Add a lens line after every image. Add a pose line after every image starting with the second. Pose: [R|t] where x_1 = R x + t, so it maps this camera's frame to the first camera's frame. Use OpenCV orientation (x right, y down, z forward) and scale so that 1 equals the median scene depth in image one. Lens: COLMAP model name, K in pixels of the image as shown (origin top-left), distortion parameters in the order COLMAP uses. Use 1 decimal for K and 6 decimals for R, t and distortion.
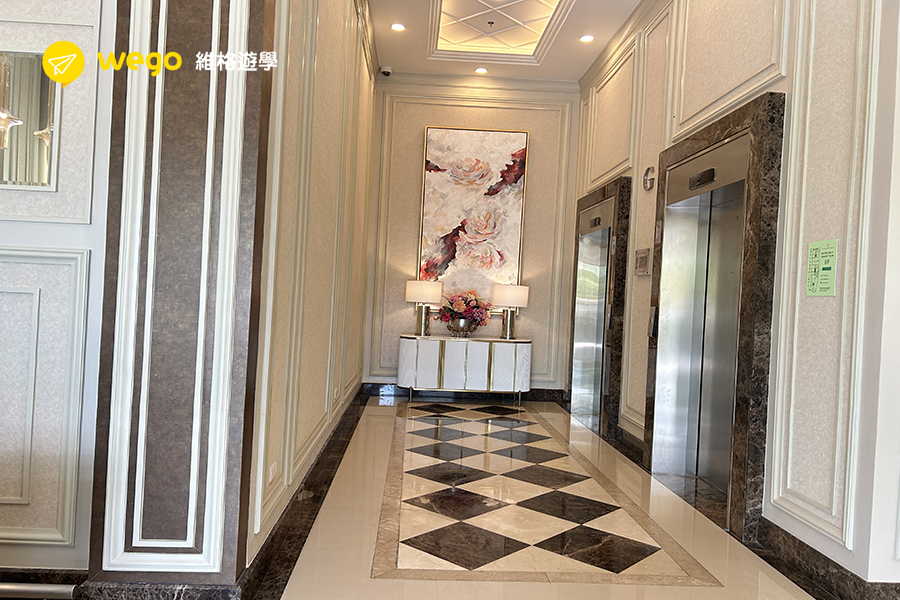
lens RADIAL K [[684.8, 0, 446.0], [0, 684.8, 305.5], [0, 0, 1]] dist [0.048886, -0.015055]
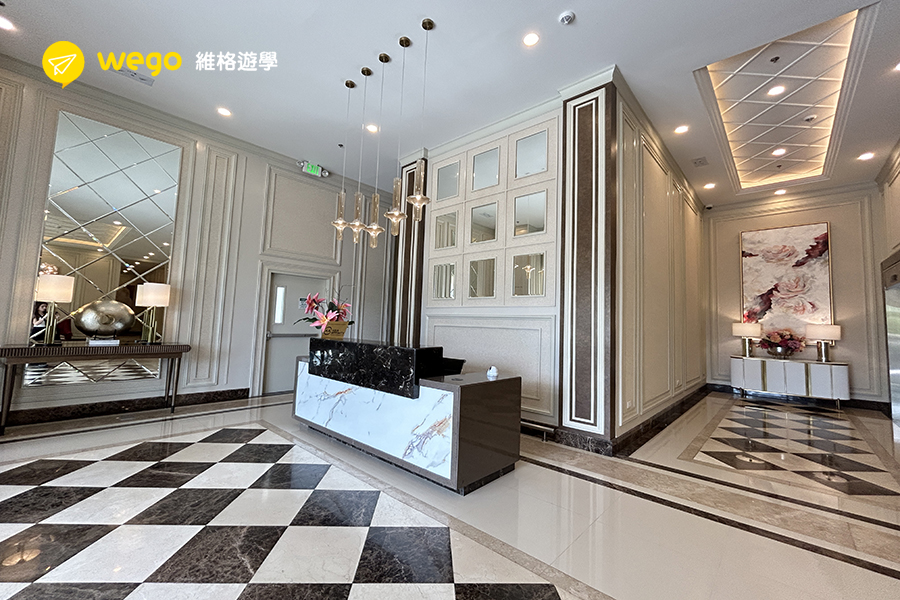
lens RADIAL K [[364.1, 0, 445.6], [0, 364.1, 299.1], [0, 0, 1]] dist [-0.000005, -0.000347]
pose [[0.709722, -0.065501, -0.701430, 0.072576], [-0.011559, 0.994451, -0.104561, 0.006587], [0.704387, 0.082317, 0.705027, -0.127499]]
